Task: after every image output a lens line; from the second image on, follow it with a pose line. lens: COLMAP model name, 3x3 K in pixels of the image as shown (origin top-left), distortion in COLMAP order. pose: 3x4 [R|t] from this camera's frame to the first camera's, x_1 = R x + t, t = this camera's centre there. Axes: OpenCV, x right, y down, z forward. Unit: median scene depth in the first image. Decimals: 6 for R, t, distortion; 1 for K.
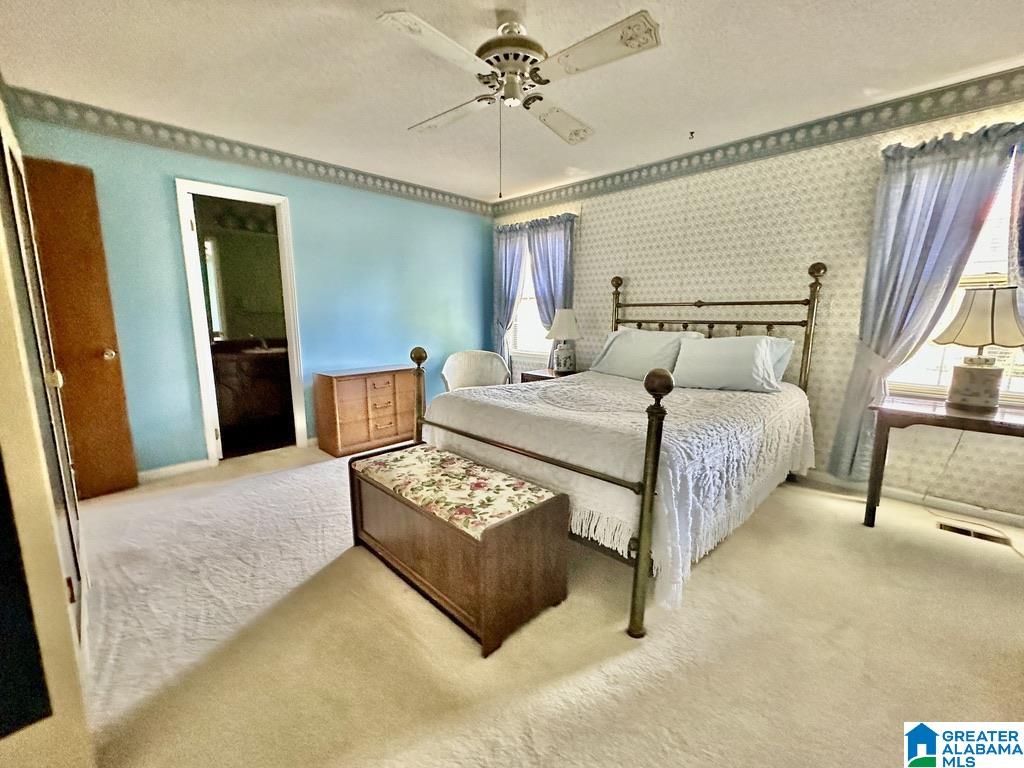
lens RADIAL K [[411.8, 0, 506.0], [0, 411.8, 381.7], [0, 0, 1]] dist [-0.013612, -0.000632]
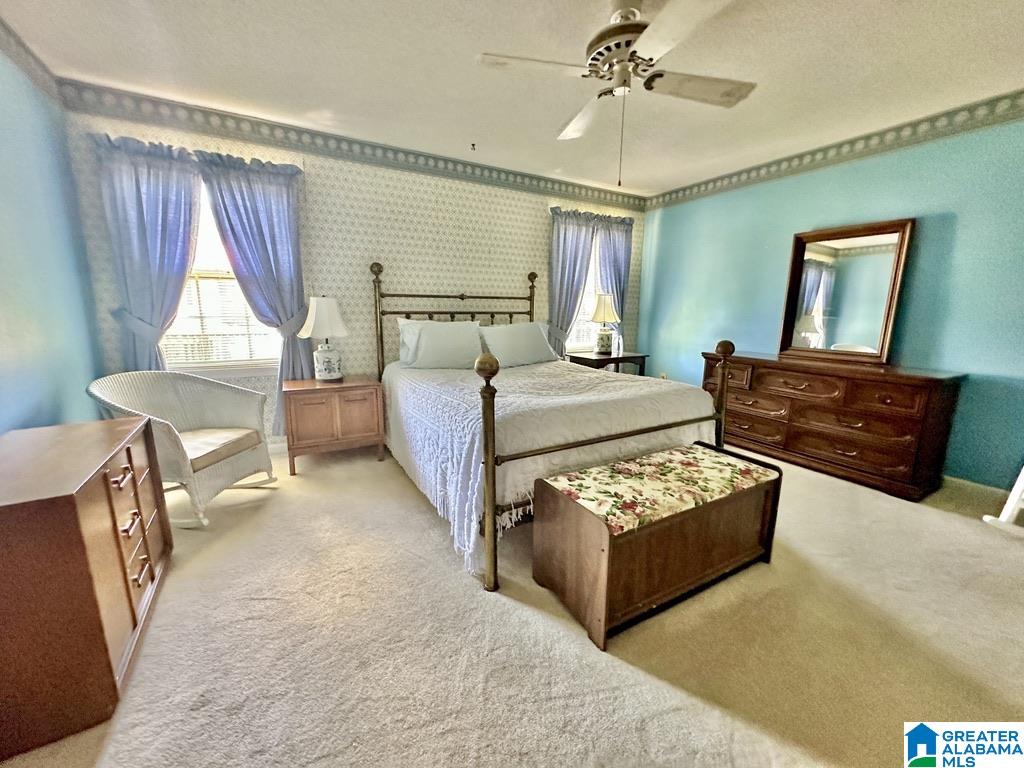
lens RADIAL K [[393.6, 0, 505.7], [0, 393.6, 386.1], [0, 0, 1]] dist [-0.007082, -0.000037]
pose [[0.283010, -0.185678, 0.940972, -0.871598], [0.141325, 0.978446, 0.150567, -0.136792], [-0.948648, 0.090371, 0.303151, 0.839737]]
